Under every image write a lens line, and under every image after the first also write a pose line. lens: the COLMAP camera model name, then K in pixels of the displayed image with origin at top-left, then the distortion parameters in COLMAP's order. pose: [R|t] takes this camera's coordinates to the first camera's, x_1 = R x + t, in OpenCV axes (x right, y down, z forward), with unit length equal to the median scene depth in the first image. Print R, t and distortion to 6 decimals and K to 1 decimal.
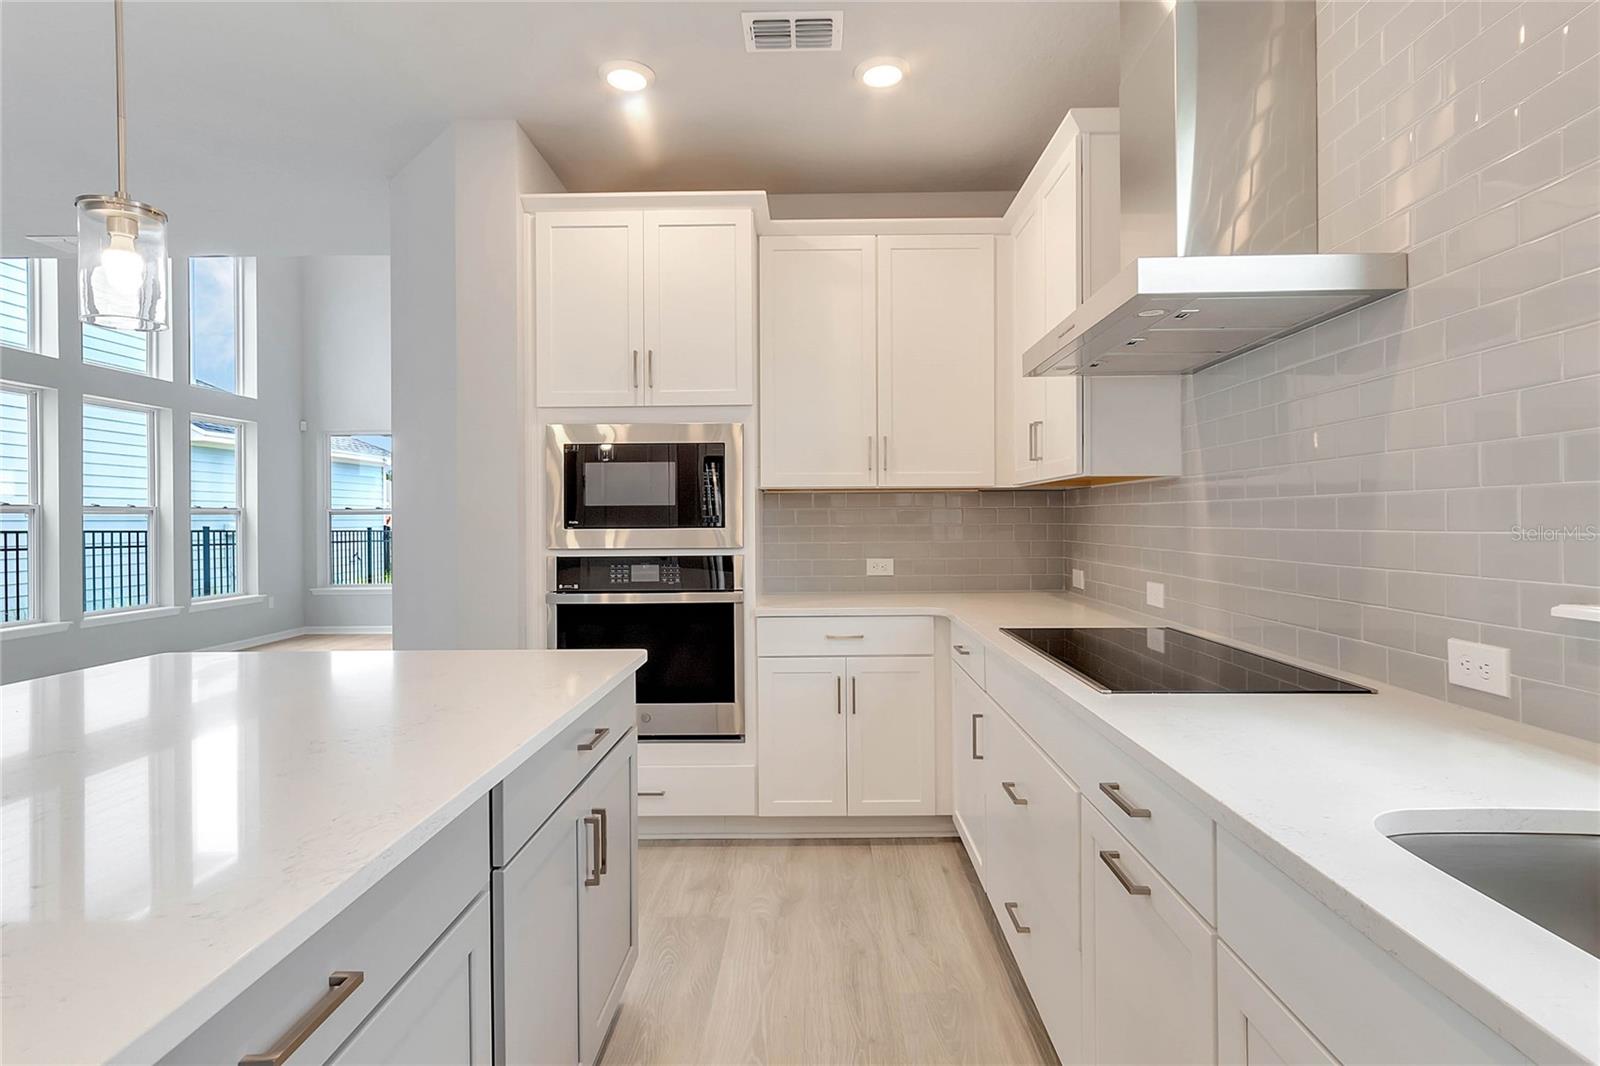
lens RADIAL K [[816.8, 0, 795.8], [0, 816.8, 532.2], [0, 0, 1]] dist [-0.004448, 0.000079]
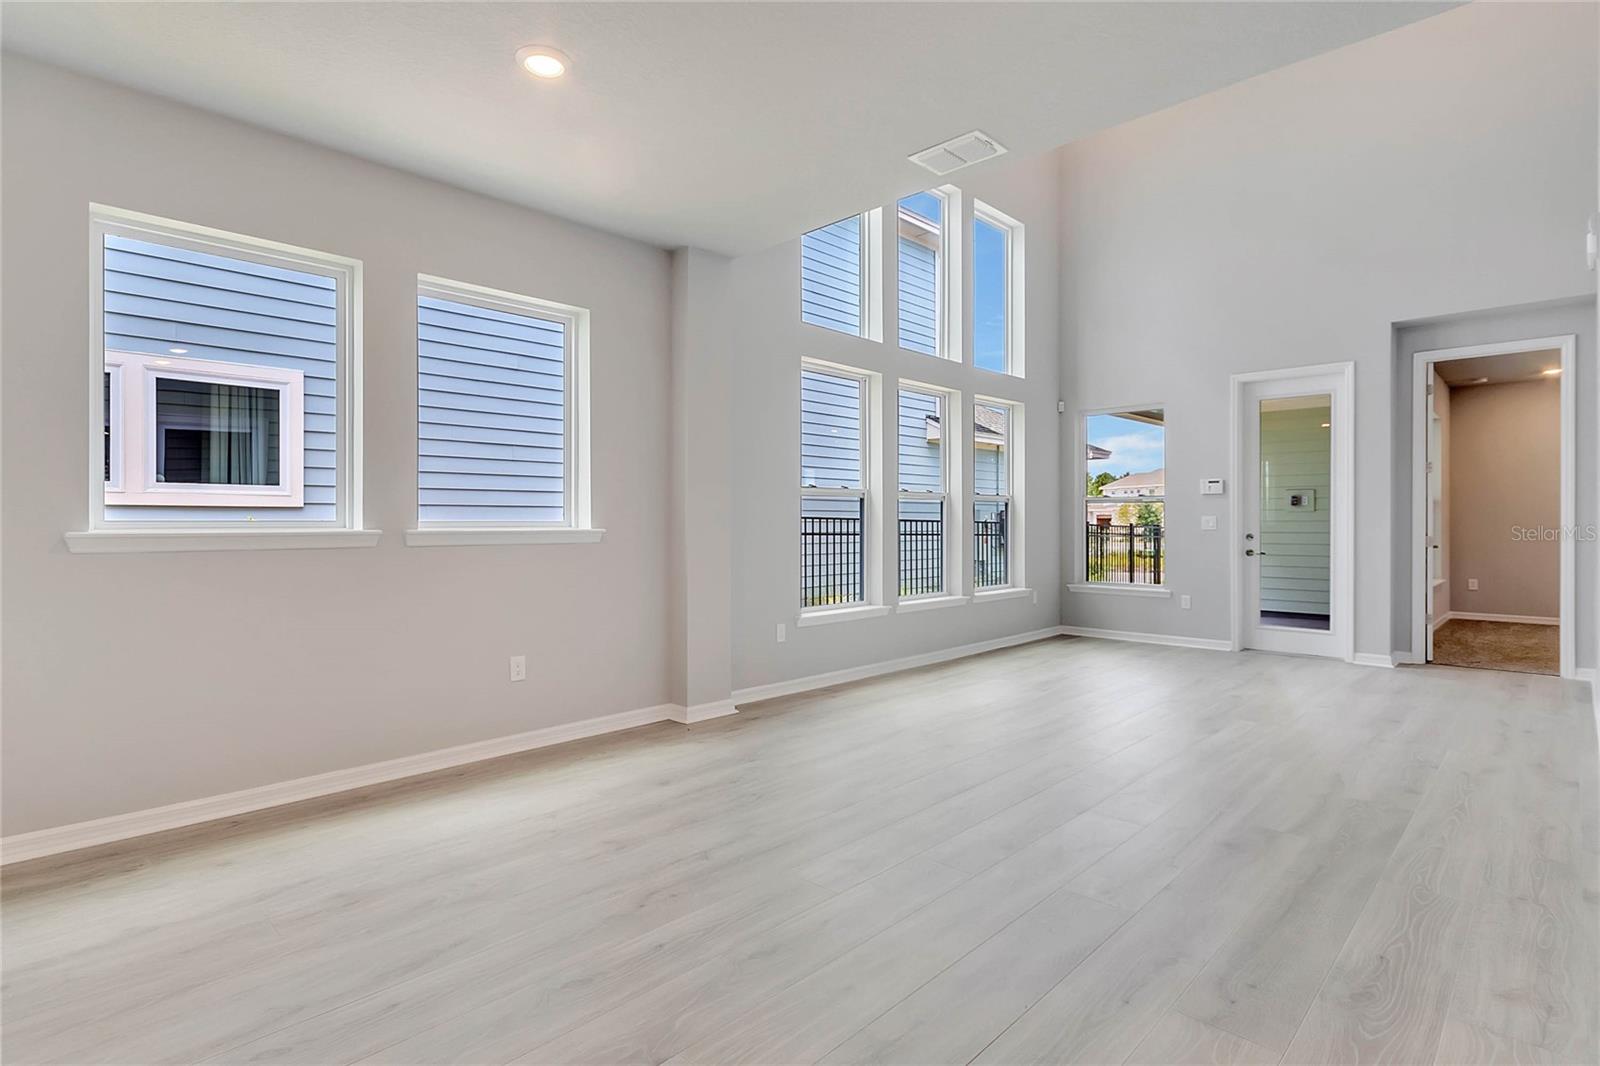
lens RADIAL K [[792.1, 0, 803.0], [0, 792.1, 533.3], [0, 0, 1]] dist [0.008111, -0.001328]
pose [[0.730371, 0.015603, -0.682872, -0.612678], [-0.013234, 0.999875, 0.008693, 0.025592], [0.682922, 0.002688, 0.730486, 0.444330]]
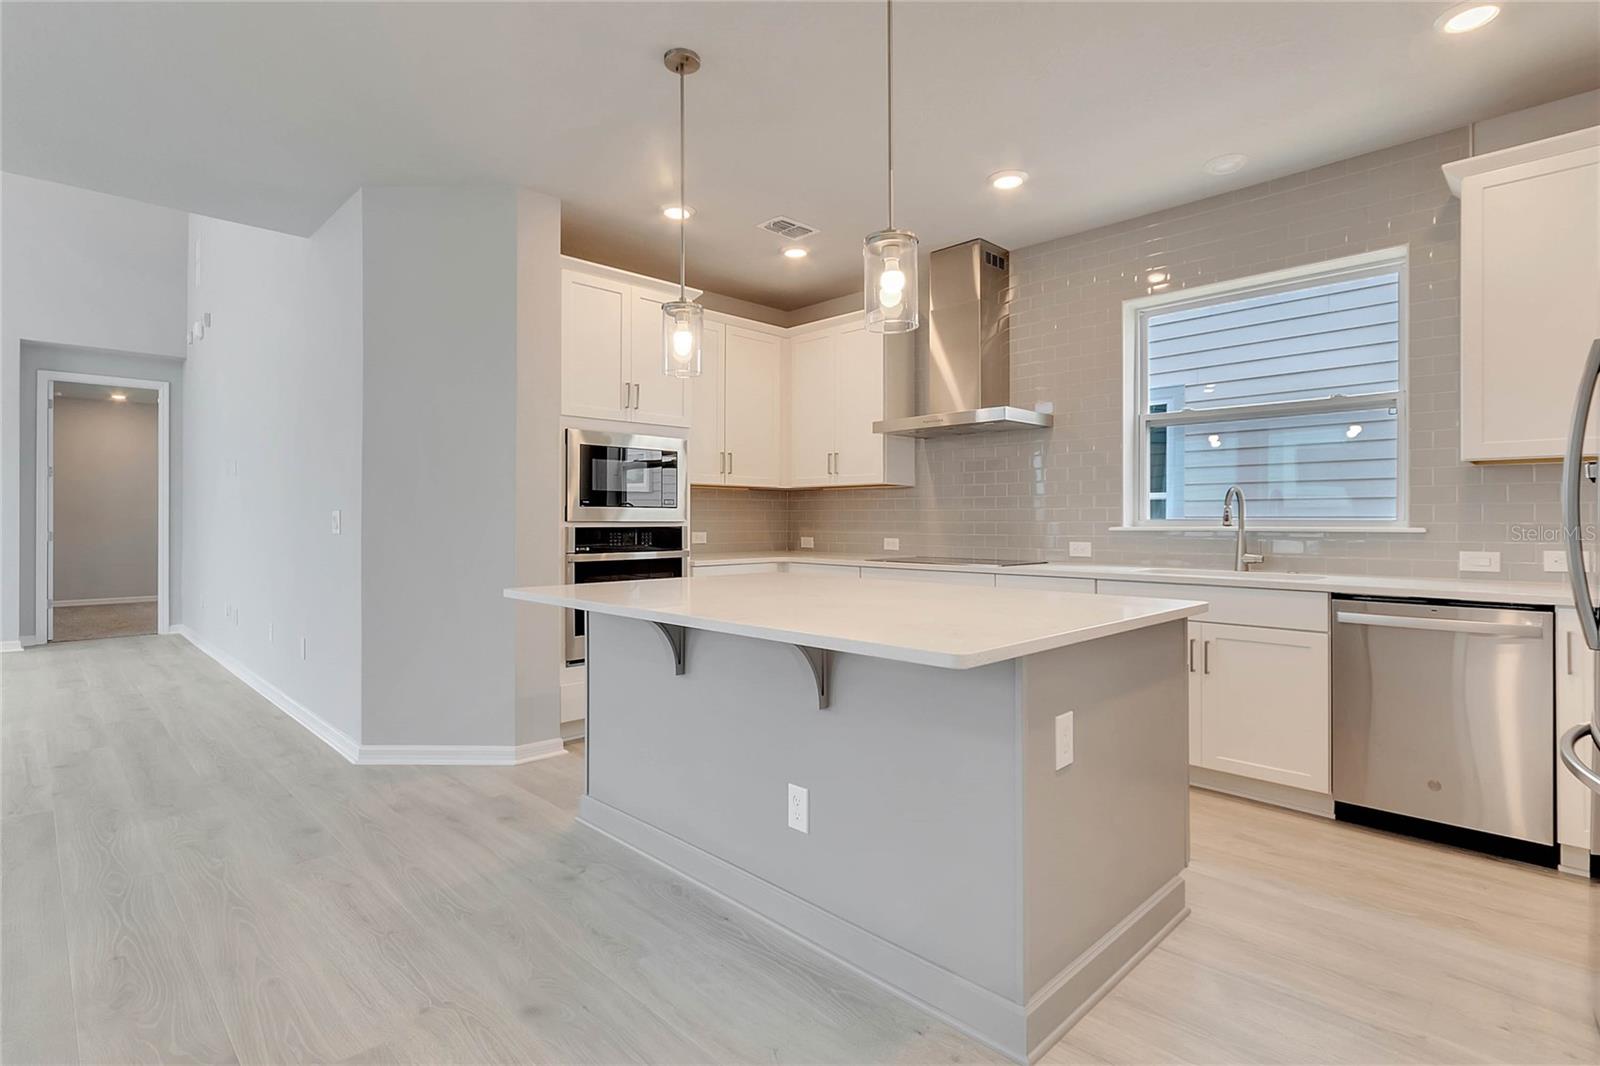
lens RADIAL K [[792.1, 0, 812.4], [0, 792.1, 512.3], [0, 0, 1]] dist [0.008111, -0.001328]
pose [[0.696449, 0.015755, 0.717433, -0.952397], [0.003371, 0.999676, -0.025225, 0.040022], [-0.717598, 0.019987, 0.696170, -0.192787]]
